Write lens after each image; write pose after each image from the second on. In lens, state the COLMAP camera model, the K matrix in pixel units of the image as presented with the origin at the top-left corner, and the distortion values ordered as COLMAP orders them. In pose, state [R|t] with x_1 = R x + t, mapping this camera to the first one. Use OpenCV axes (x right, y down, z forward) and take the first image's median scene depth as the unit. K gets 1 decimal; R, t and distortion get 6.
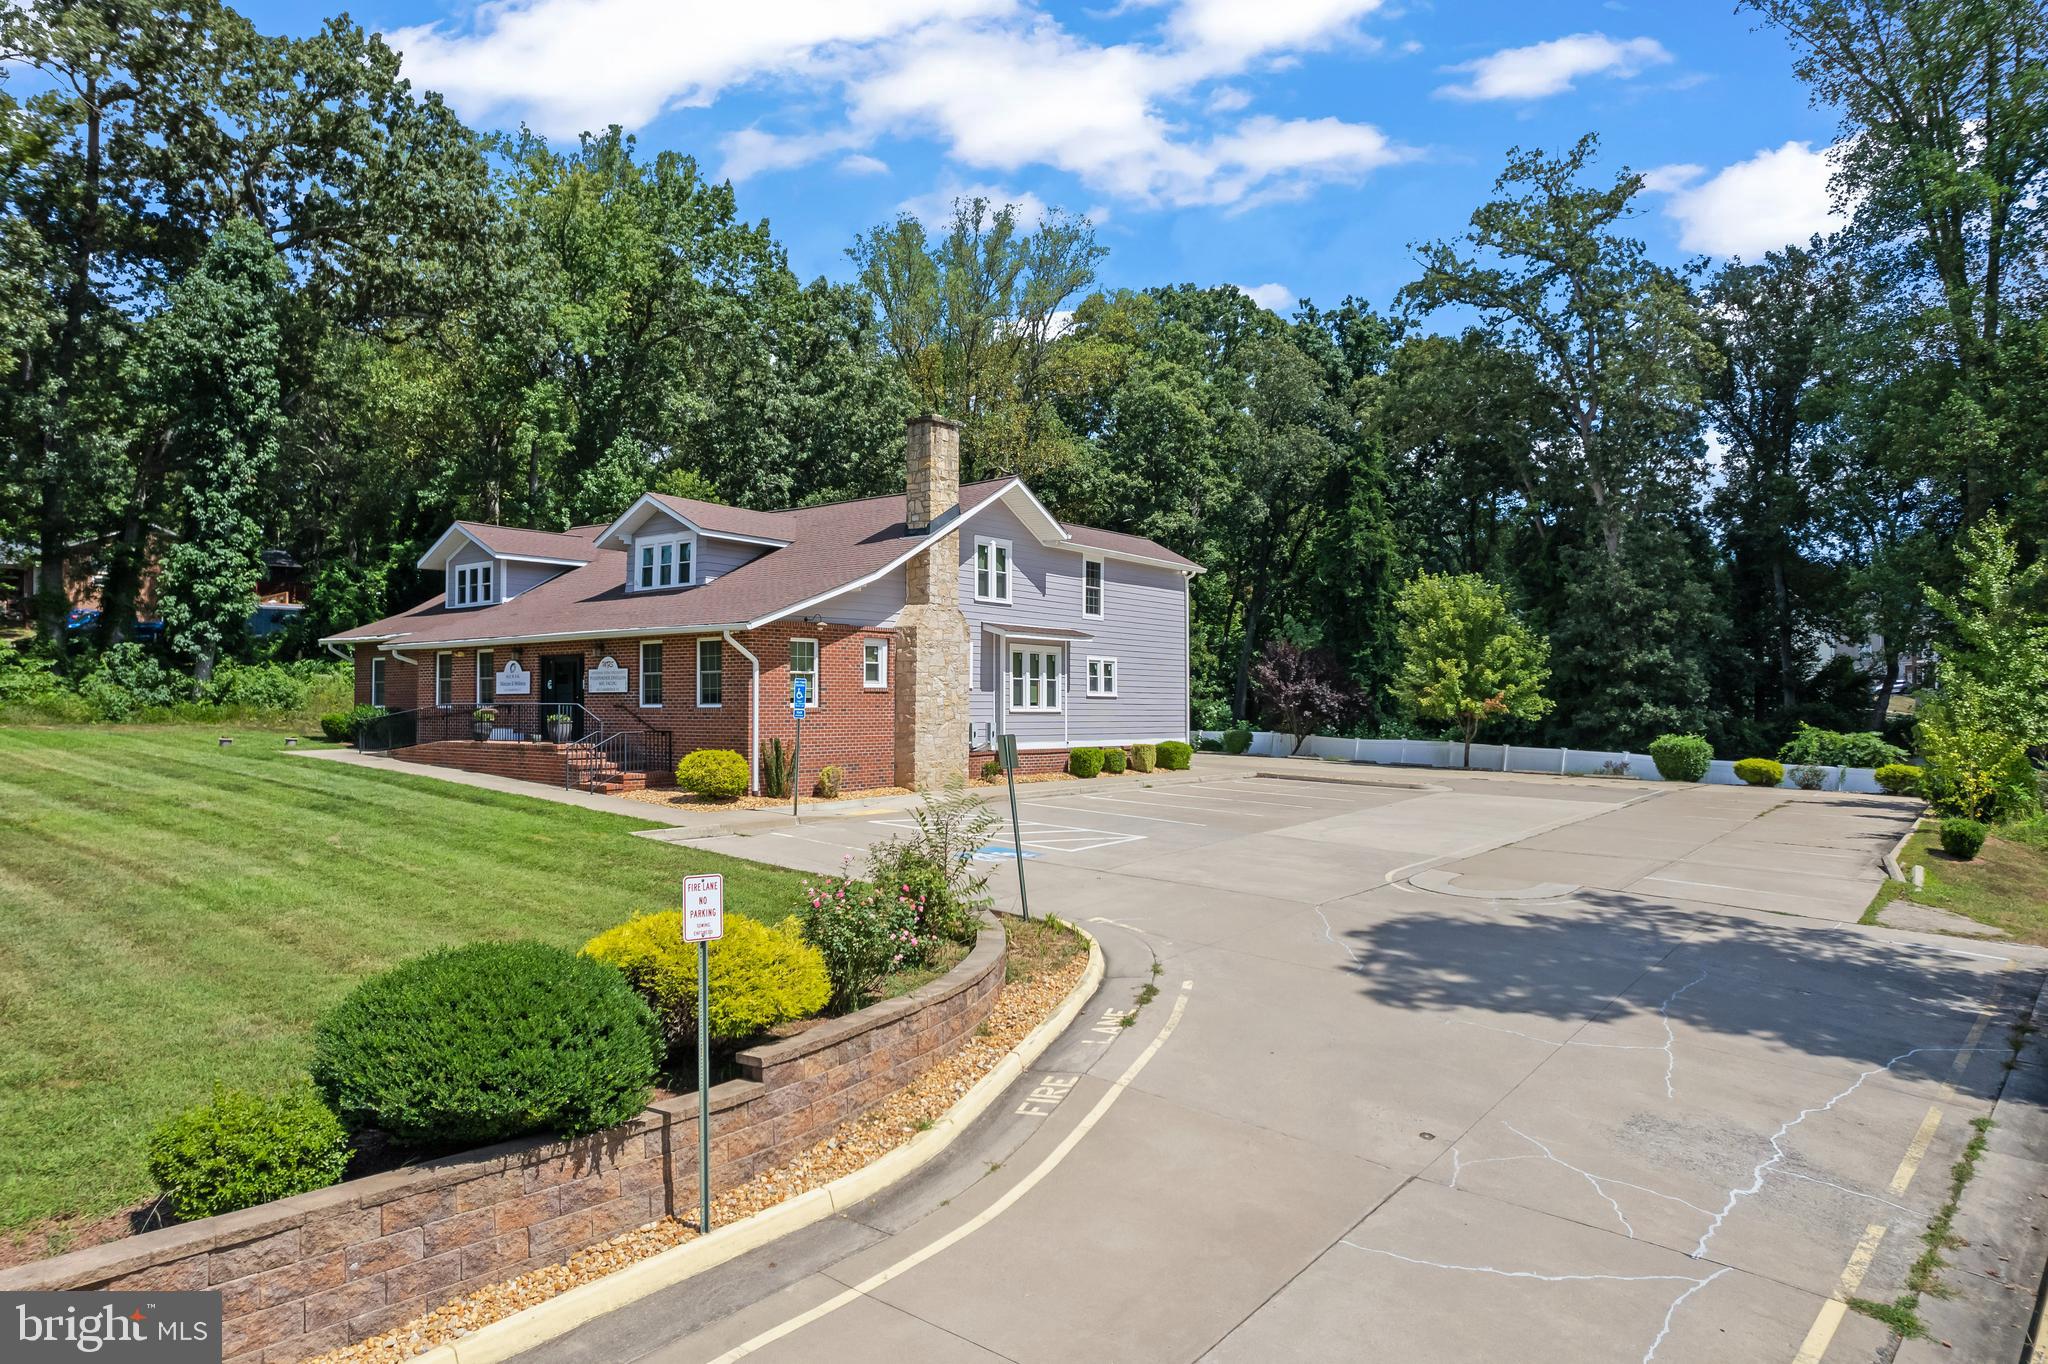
lens RADIAL K [[1302.9, 0, 1023.6], [0, 1302.9, 702.1], [0, 0, 1]] dist [-0.066850, 0.055989]
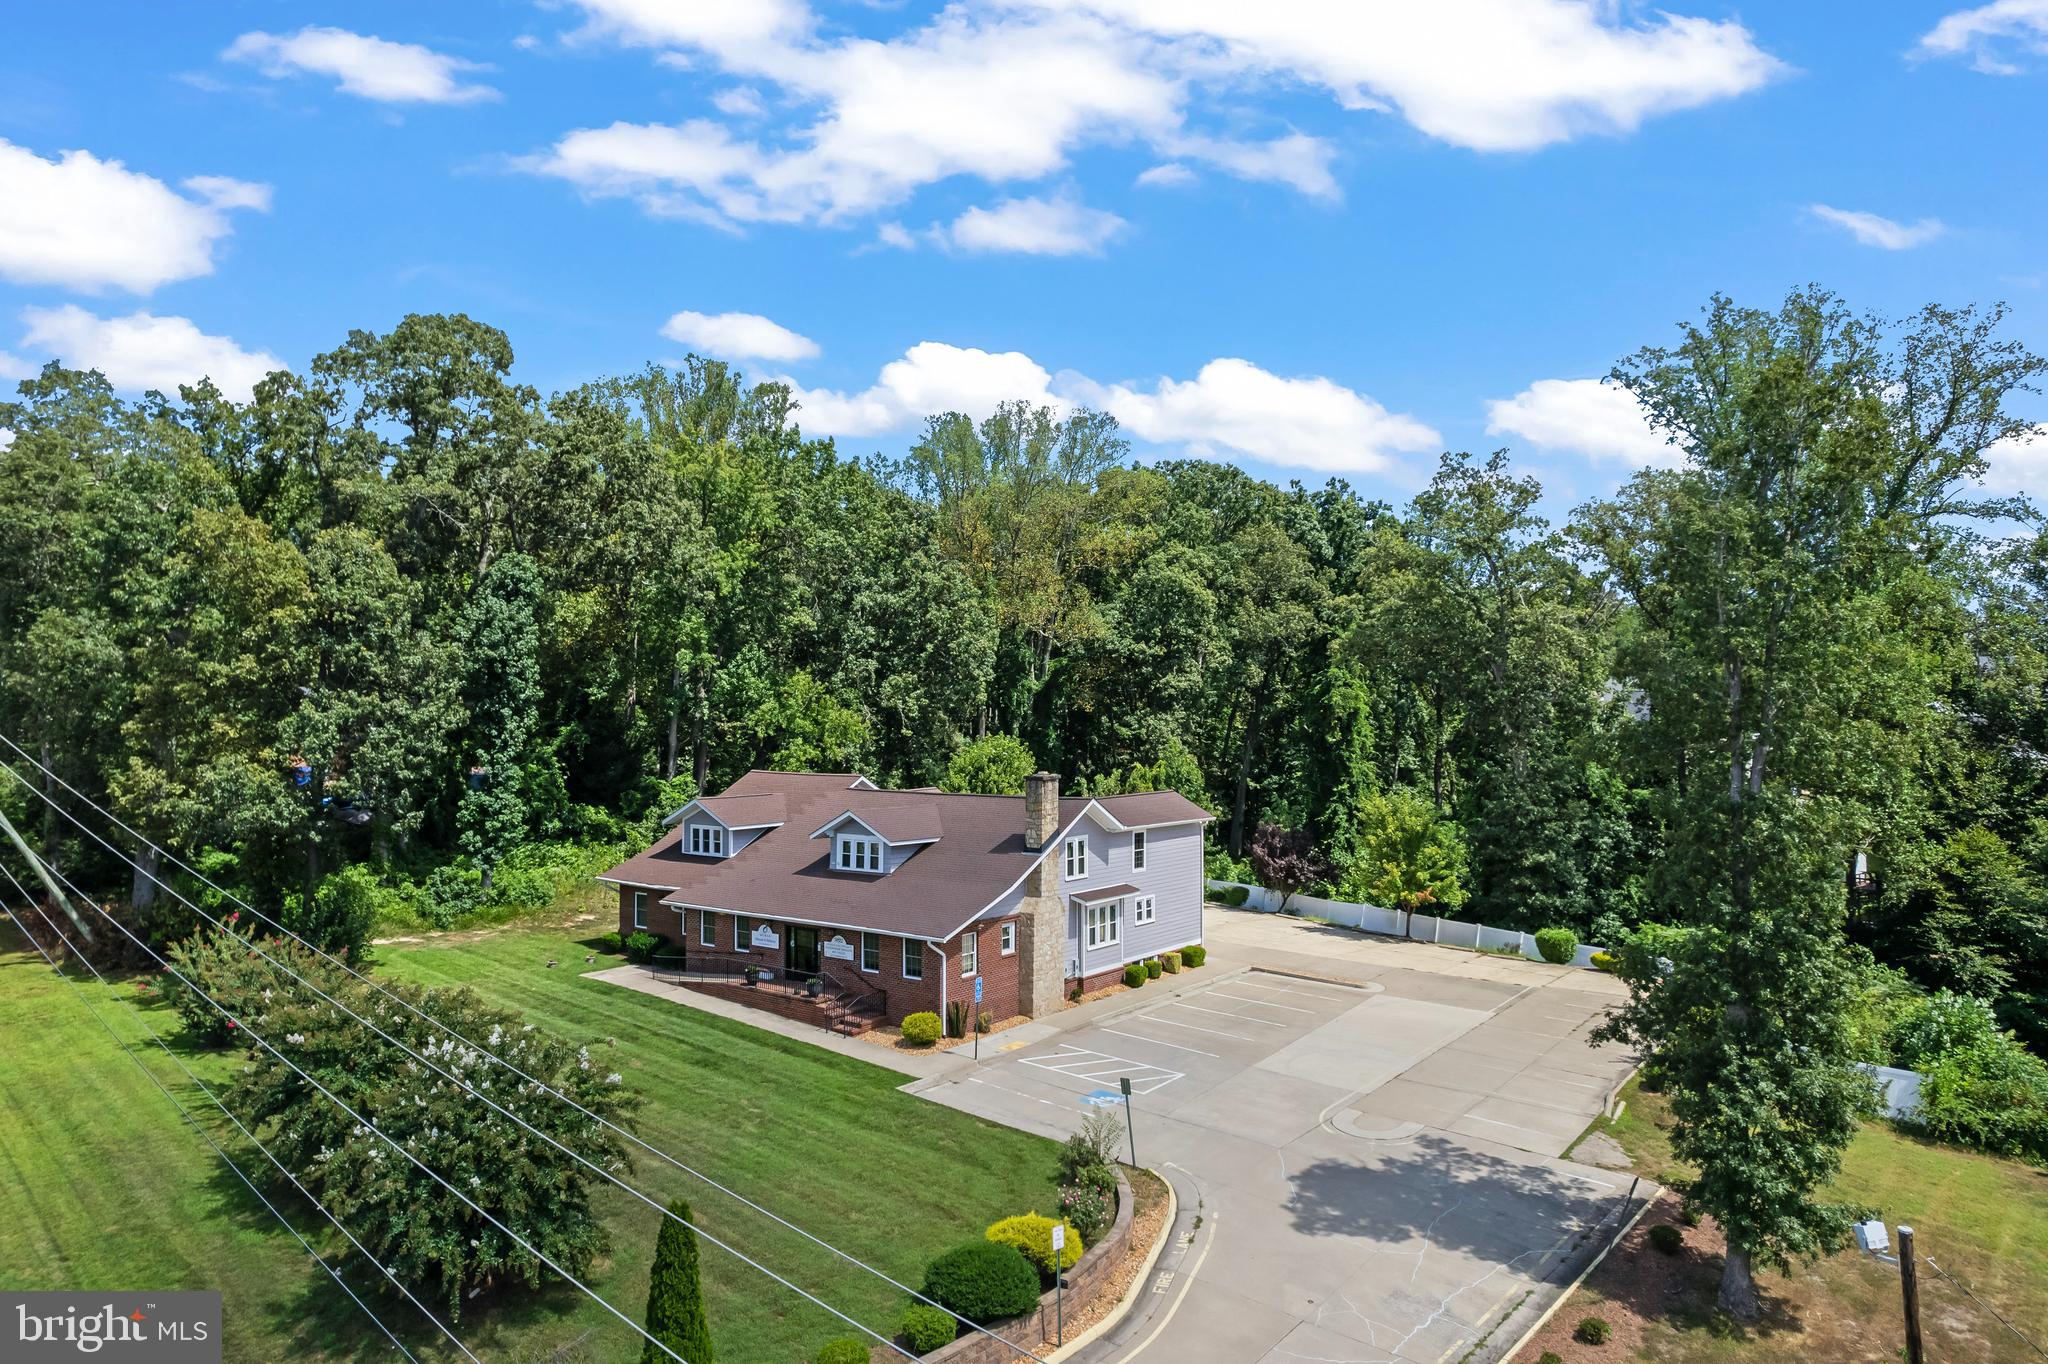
lens RADIAL K [[1308.2, 0, 1024.0], [0, 1308.2, 682.0], [0, 0, 1]] dist [-0.041932, 0.000072]
pose [[0.999997, -0.001558, 0.001808, -0.081124], [0.001590, 0.999844, -0.017577, -0.260811], [-0.001781, 0.017580, 0.999844, -0.490696]]
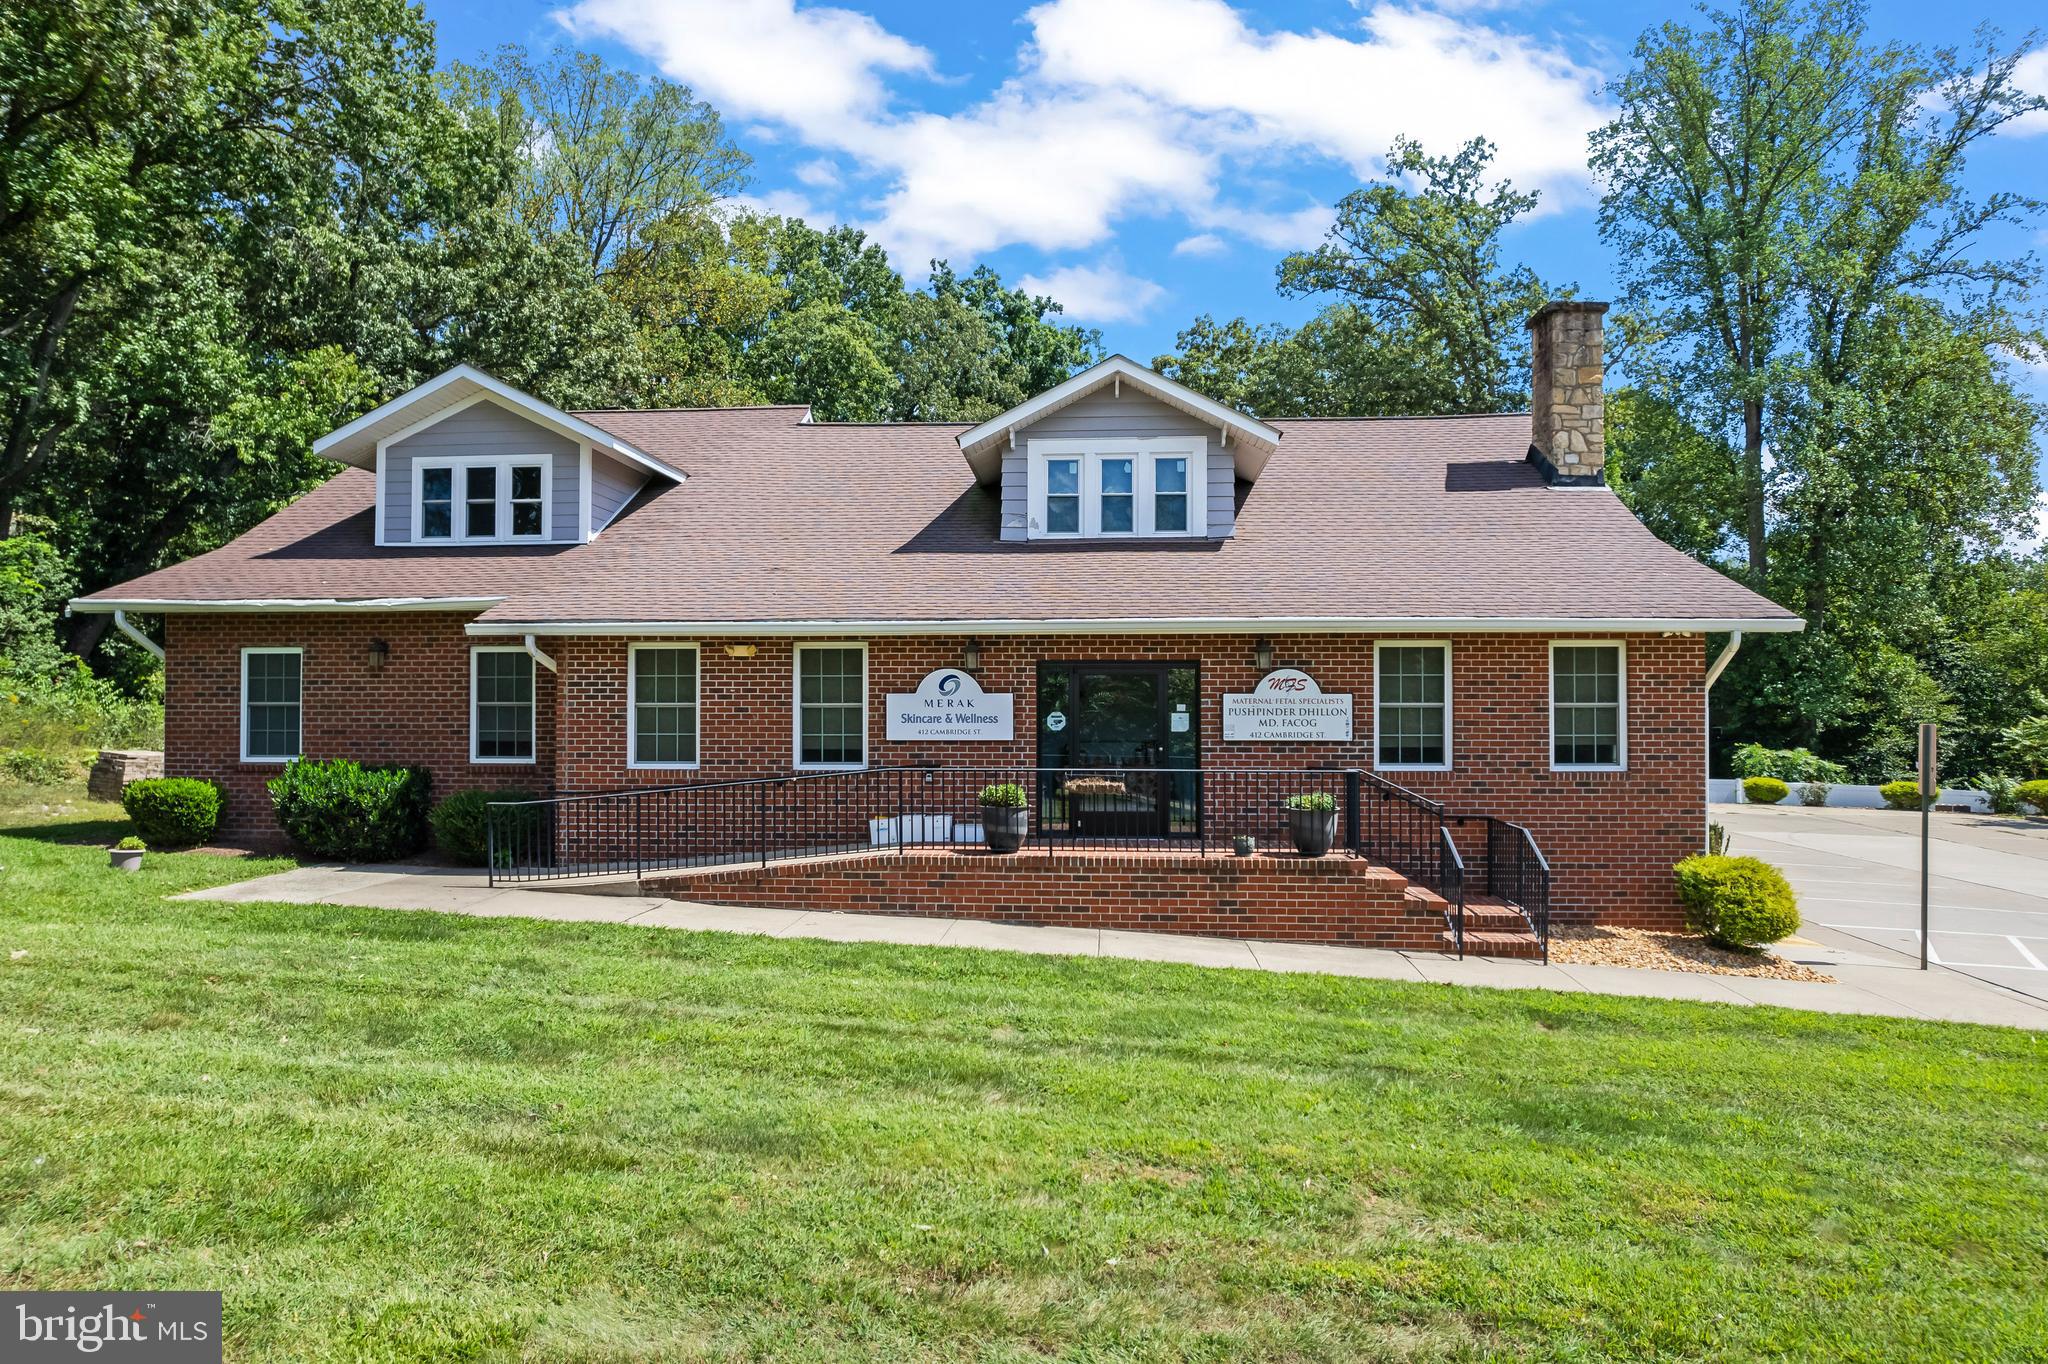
lens RADIAL K [[1313.3, 0, 1024.0], [0, 1313.3, 682.0], [0, 0, 1]] dist [-0.070146, 0.064946]
pose [[0.837914, 0.009653, 0.545717, -0.562071], [-0.002745, 0.999905, -0.013473, -0.018883], [-0.545796, 0.009791, 0.837861, 0.524648]]
